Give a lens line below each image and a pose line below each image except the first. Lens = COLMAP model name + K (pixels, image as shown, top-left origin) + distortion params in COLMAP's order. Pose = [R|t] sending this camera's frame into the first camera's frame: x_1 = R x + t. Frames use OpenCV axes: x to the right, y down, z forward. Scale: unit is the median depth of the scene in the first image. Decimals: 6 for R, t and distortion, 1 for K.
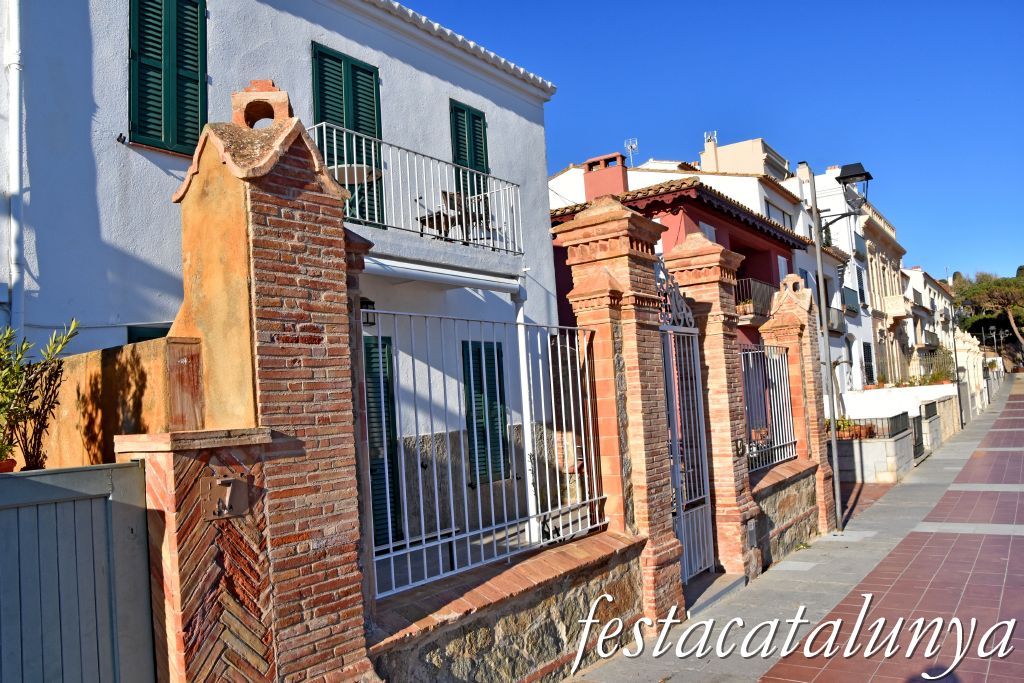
lens RADIAL K [[786.7, 0, 512.0], [0, 786.7, 341.5], [0, 0, 1]] dist [-0.170100, 0.097903]
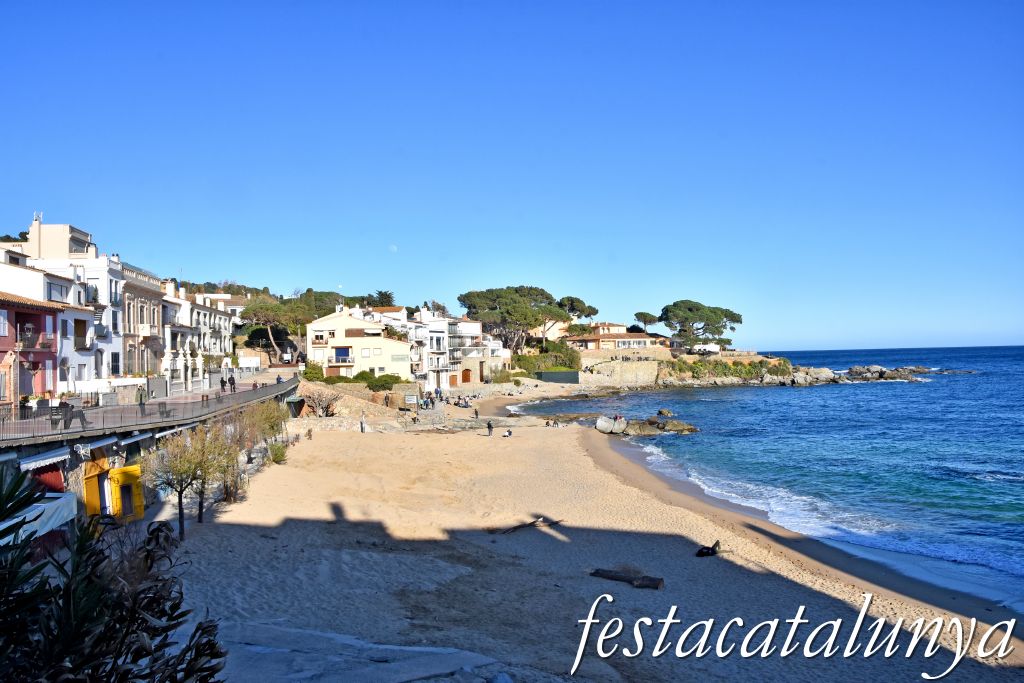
lens RADIAL K [[786.7, 0, 512.0], [0, 786.7, 341.5], [0, 0, 1]] dist [-0.170100, 0.097903]
pose [[0.713734, 0.056910, 0.698101, -0.114376], [-0.075121, 0.997164, -0.004487, -0.083933], [-0.696377, -0.049240, 0.715985, -0.909865]]
